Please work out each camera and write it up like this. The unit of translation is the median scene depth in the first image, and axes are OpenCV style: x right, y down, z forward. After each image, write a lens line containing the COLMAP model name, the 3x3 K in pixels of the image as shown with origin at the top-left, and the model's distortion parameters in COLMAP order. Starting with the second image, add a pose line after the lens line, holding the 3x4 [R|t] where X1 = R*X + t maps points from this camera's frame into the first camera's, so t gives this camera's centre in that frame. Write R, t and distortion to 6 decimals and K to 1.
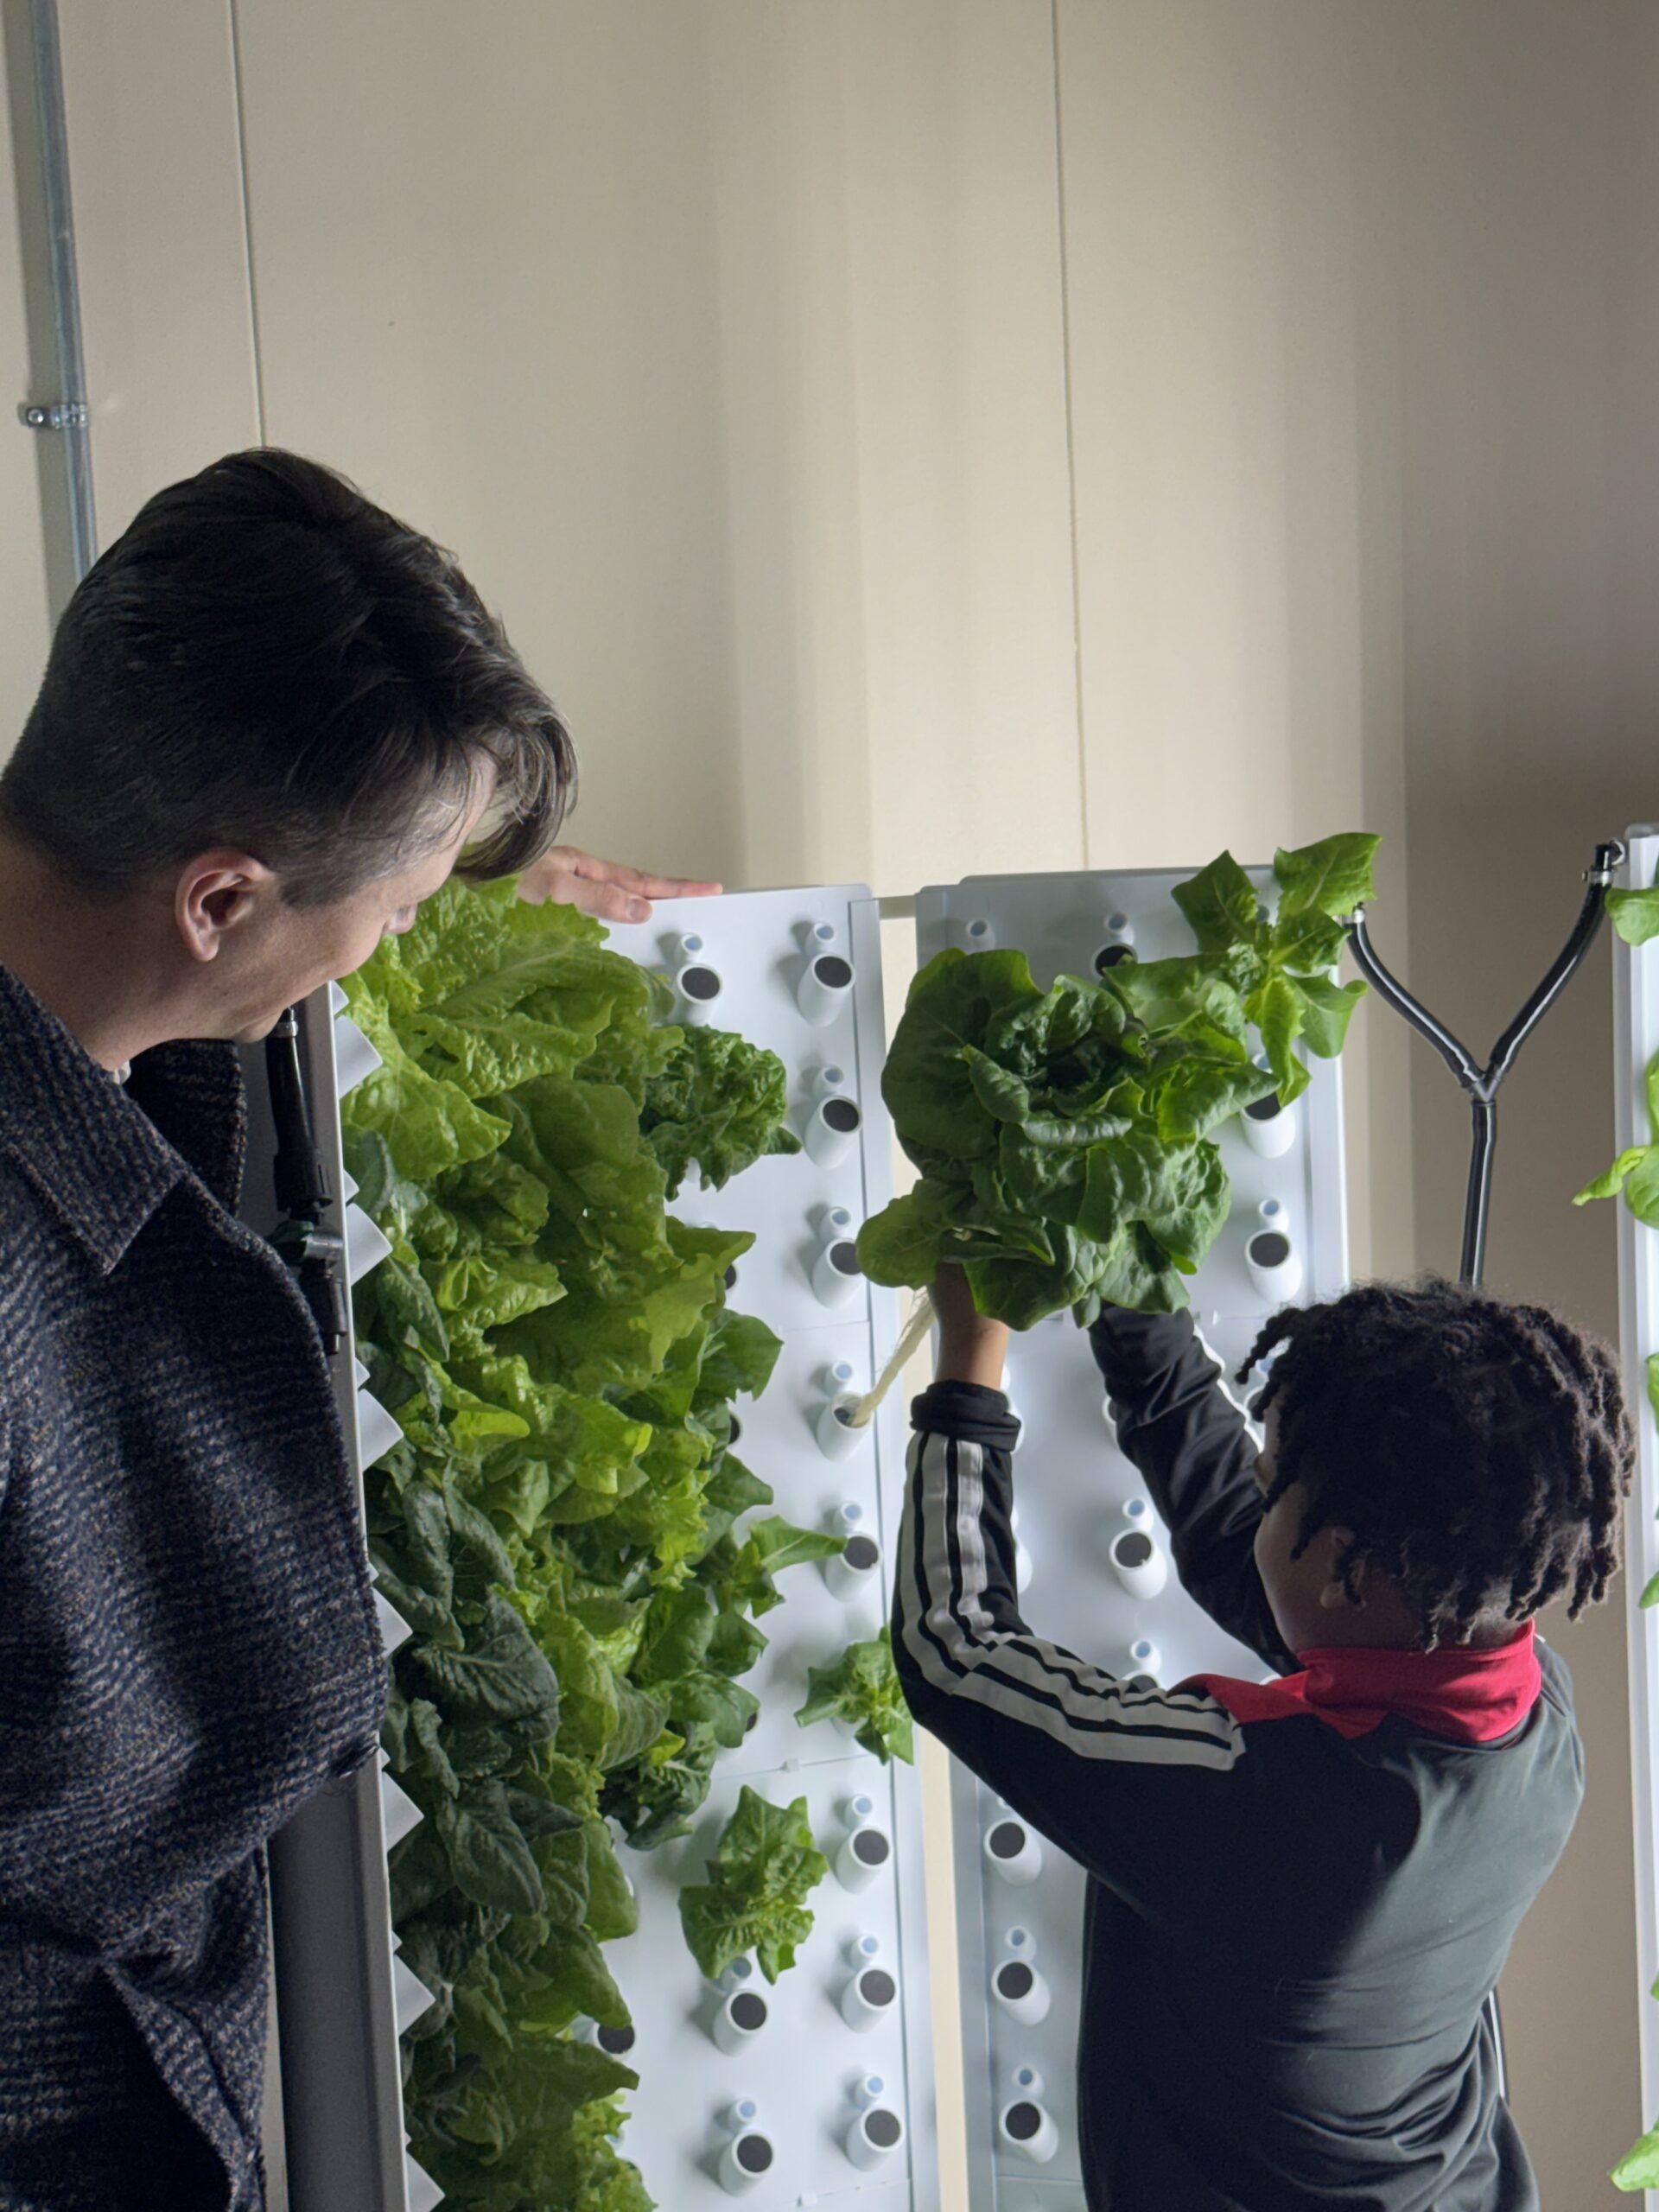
lens RADIAL K [[3640.2, 0, 829.5], [0, 3640.2, 1106.0], [0, 0, 1]] dist [0.202415, -0.143393]
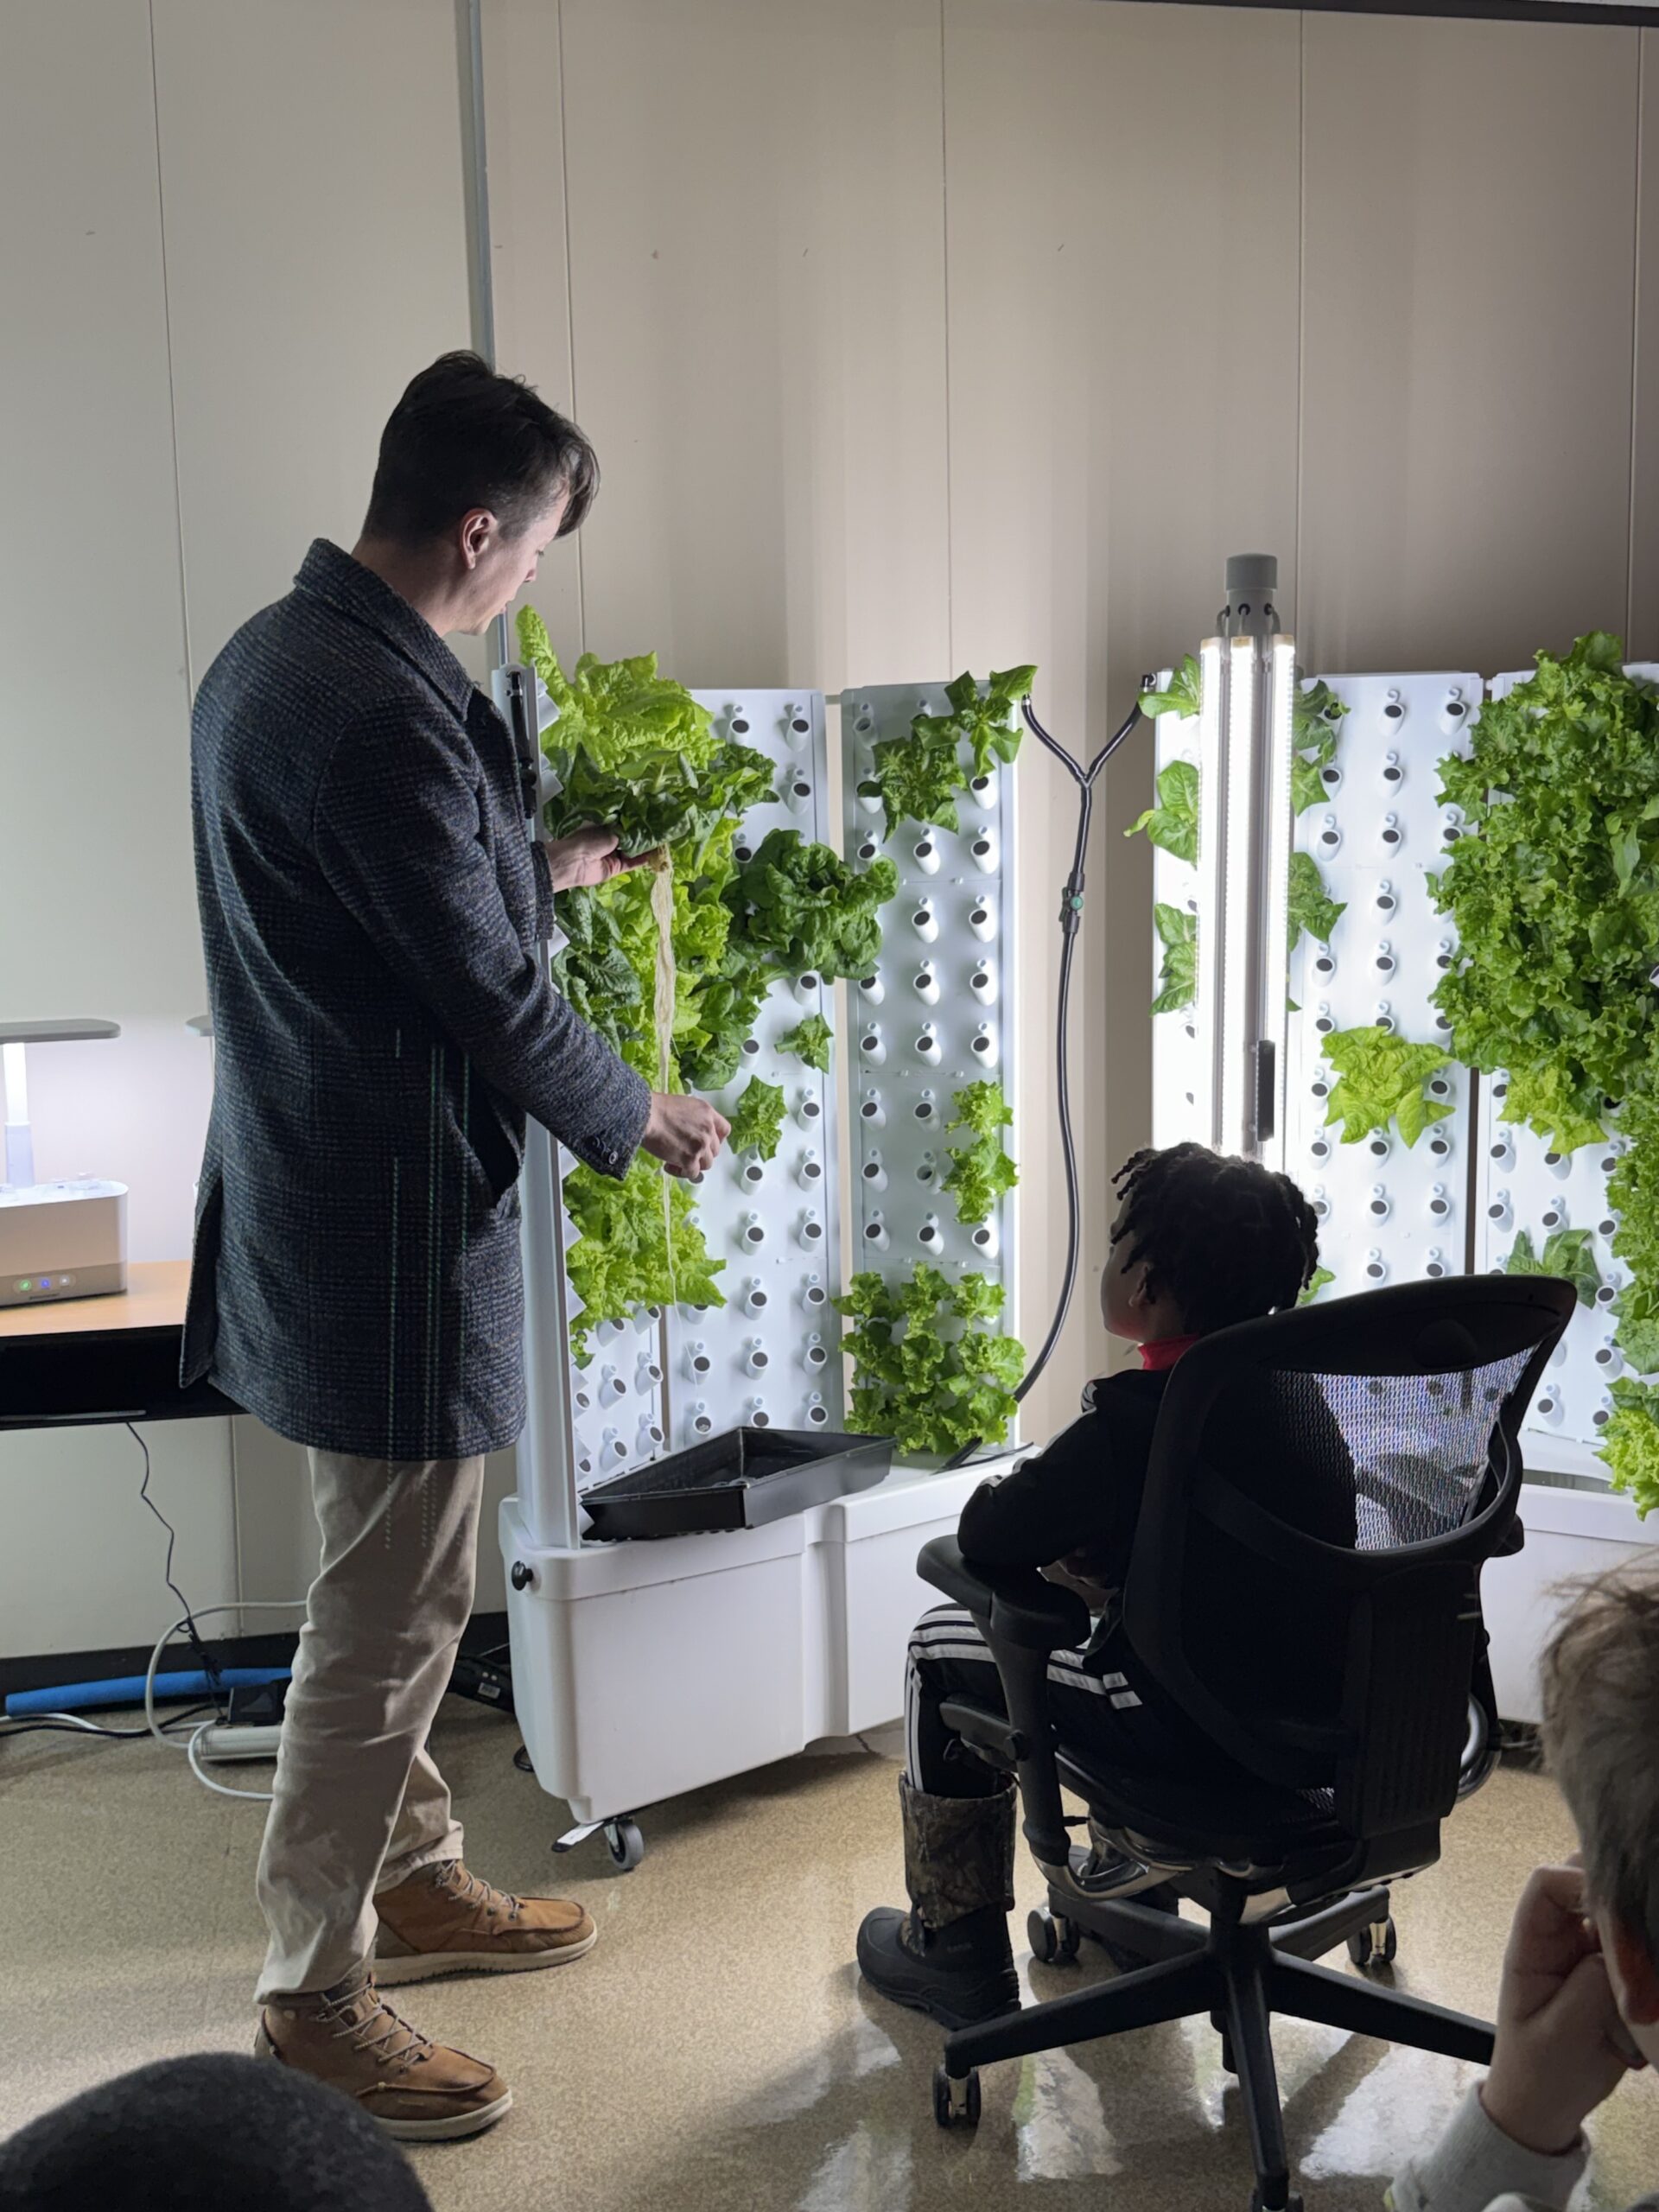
lens RADIAL K [[2275.2, 0, 829.5], [0, 2275.2, 1106.0], [0, 0, 1]] dist [0.135892, -0.000790]
pose [[0.990103, 0.035852, -0.135689, 0.228767], [-0.031664, 0.998957, 0.032903, 0.159037], [0.136727, -0.028280, 0.990205, -0.442873]]
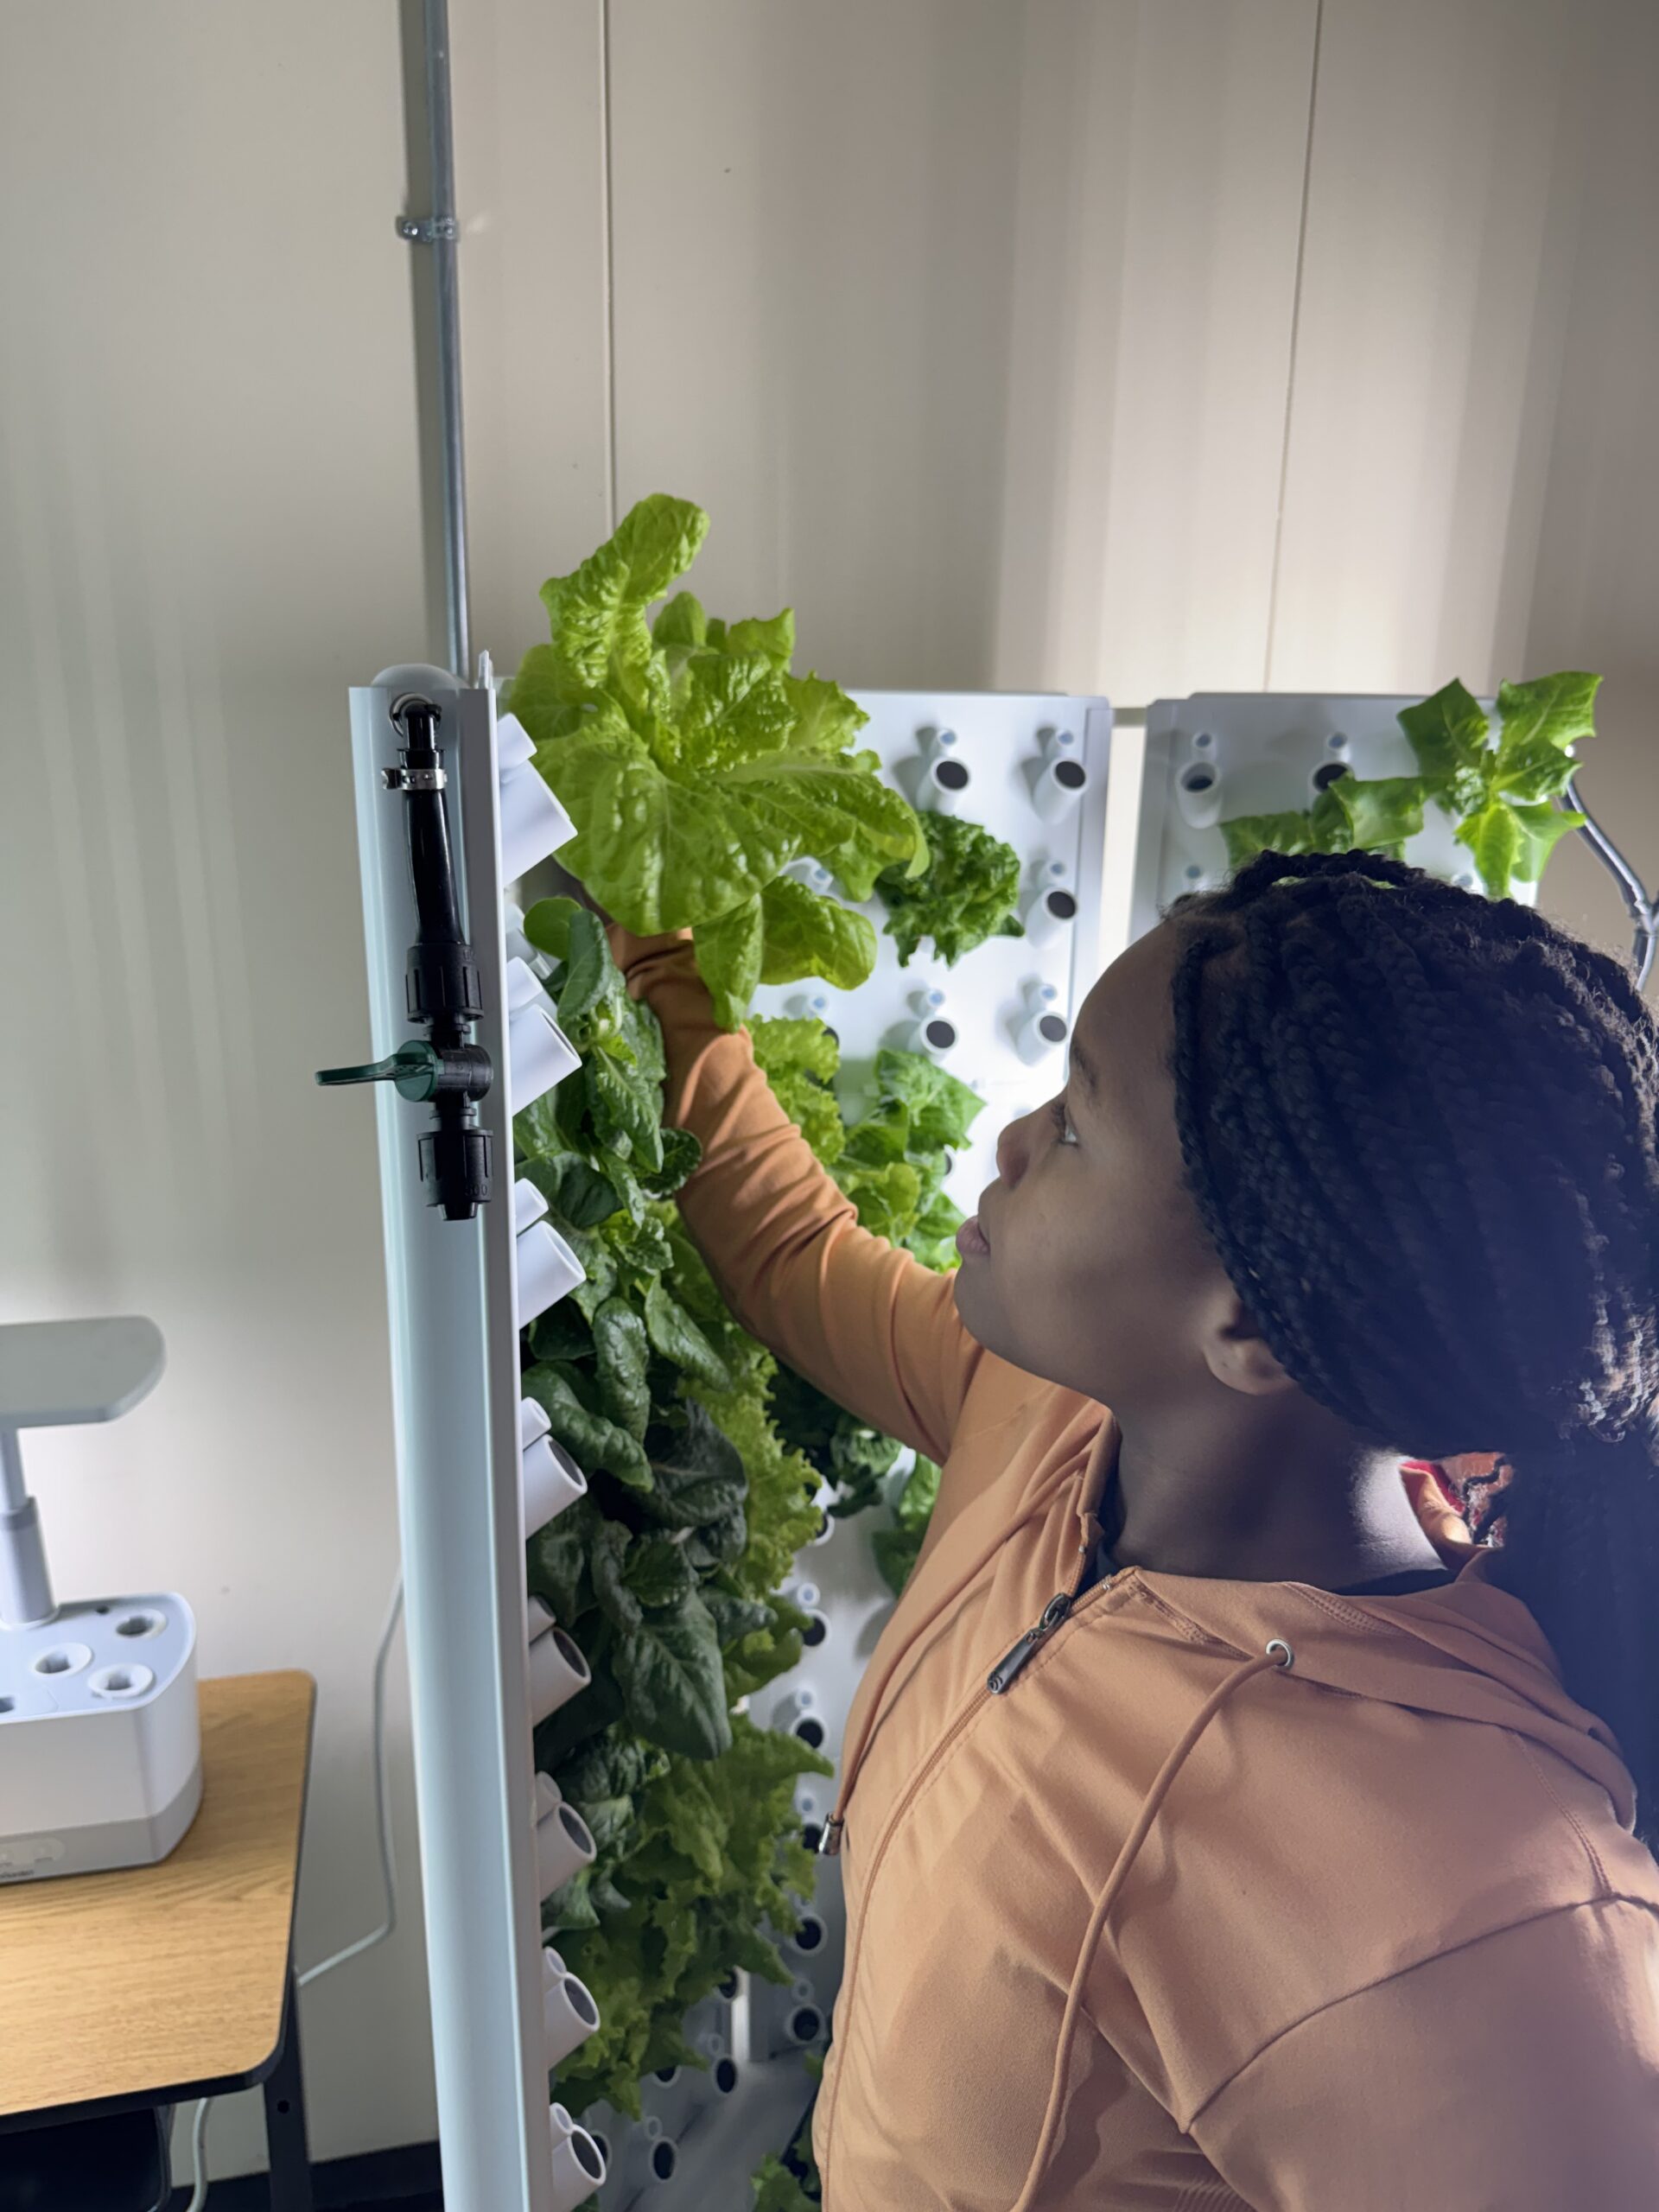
lens RADIAL K [[1516.6, 0, 829.5], [0, 1516.6, 1106.0], [0, 0, 1]] dist [0.156870, -0.355931]
pose [[0.993738, 0.083720, -0.074002, -0.028873], [-0.069969, 0.982598, 0.172060, -0.012333], [0.087119, -0.165805, 0.982303, 0.527384]]
